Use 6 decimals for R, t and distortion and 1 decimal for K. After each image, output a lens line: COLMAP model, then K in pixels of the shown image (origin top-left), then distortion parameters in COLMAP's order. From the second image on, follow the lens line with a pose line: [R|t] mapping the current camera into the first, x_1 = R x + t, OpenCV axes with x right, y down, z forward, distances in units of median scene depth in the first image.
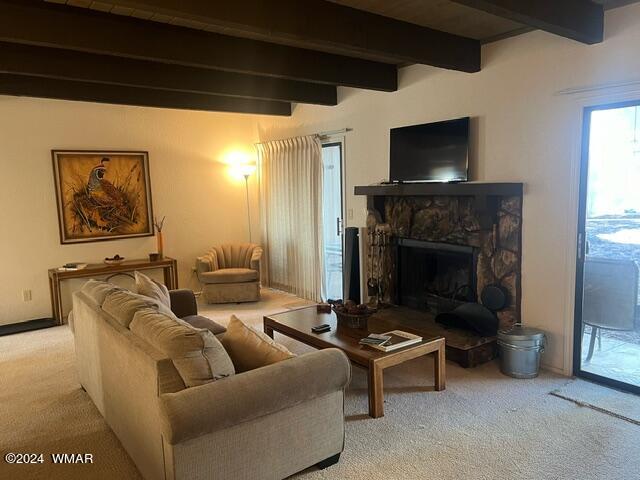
lens RADIAL K [[471.8, 0, 317.1], [0, 471.8, 240.7], [0, 0, 1]] dist [0.026517, -0.044049]
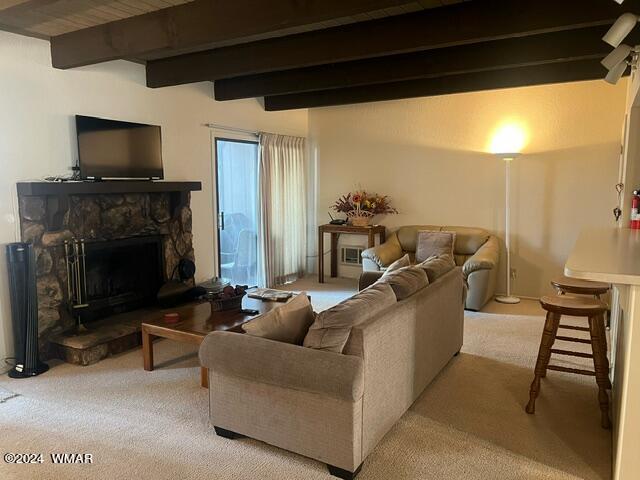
lens RADIAL K [[471.8, 0, 323.9], [0, 471.8, 239.2], [0, 0, 1]] dist [0.026517, -0.044049]
pose [[-0.399874, -0.085429, 0.912580, -0.883990], [0.118027, 0.982558, 0.143697, -0.096398], [-0.908939, 0.165169, -0.382816, 1.043900]]
